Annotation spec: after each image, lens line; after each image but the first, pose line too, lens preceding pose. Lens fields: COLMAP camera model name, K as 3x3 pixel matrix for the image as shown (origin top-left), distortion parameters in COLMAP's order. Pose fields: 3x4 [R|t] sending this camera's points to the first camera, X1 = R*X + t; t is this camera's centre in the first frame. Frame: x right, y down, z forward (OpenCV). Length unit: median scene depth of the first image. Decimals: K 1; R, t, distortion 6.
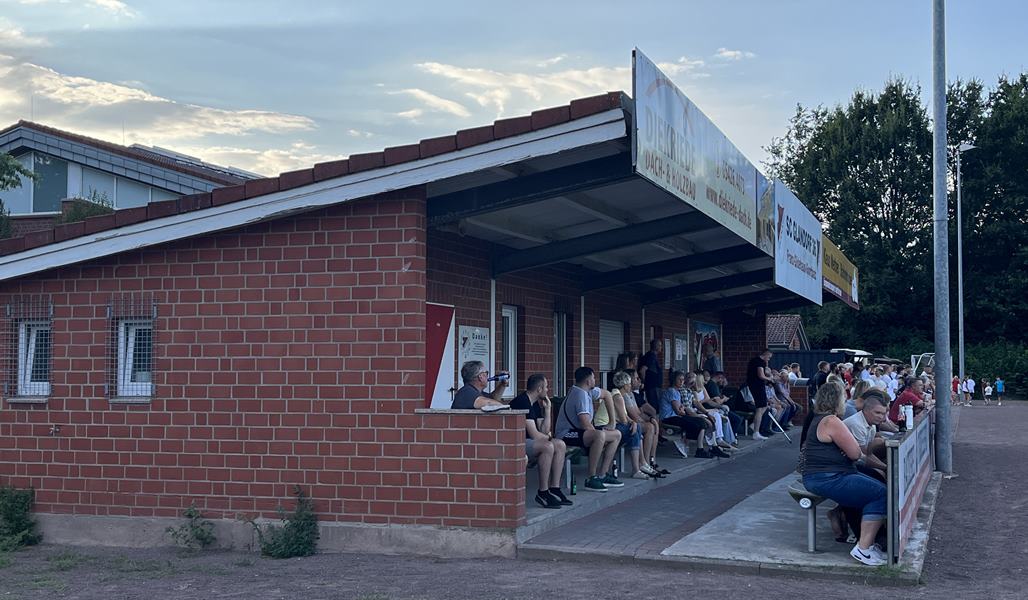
lens RADIAL K [[1251.7, 0, 514.0], [0, 1251.7, 300.0], [0, 0, 1]] dist [0.151231, -0.010695]
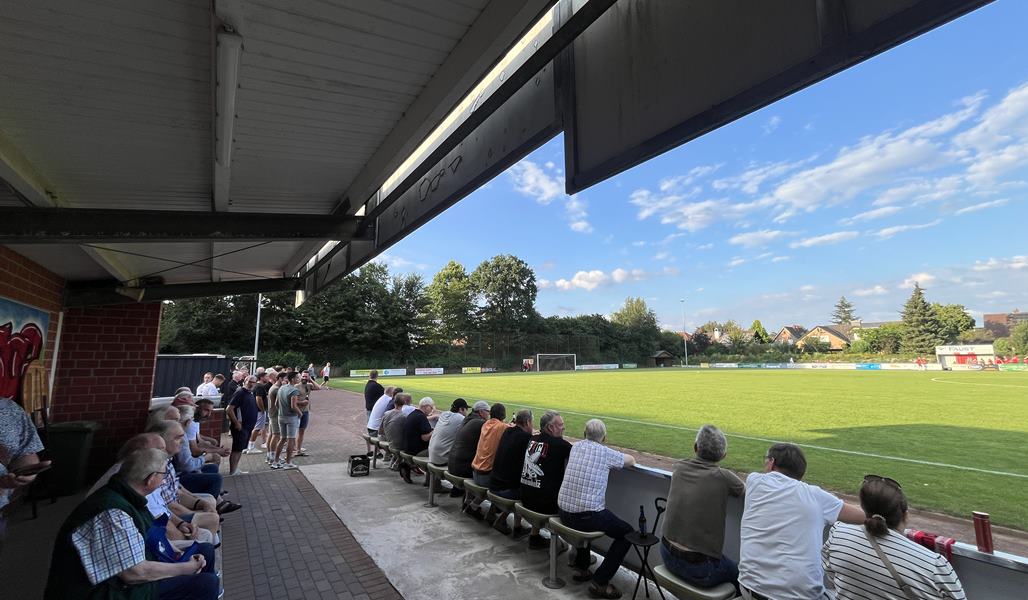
lens RADIAL K [[417.1, 0, 514.0], [0, 417.1, 300.0], [0, 0, 1]] dist [0.001071, 0.000118]
pose [[0.571404, 0.112524, 0.812918, 0.343847], [-0.039102, 0.993163, -0.109988, 0.071761], [-0.819737, 0.031061, 0.571897, 1.948197]]
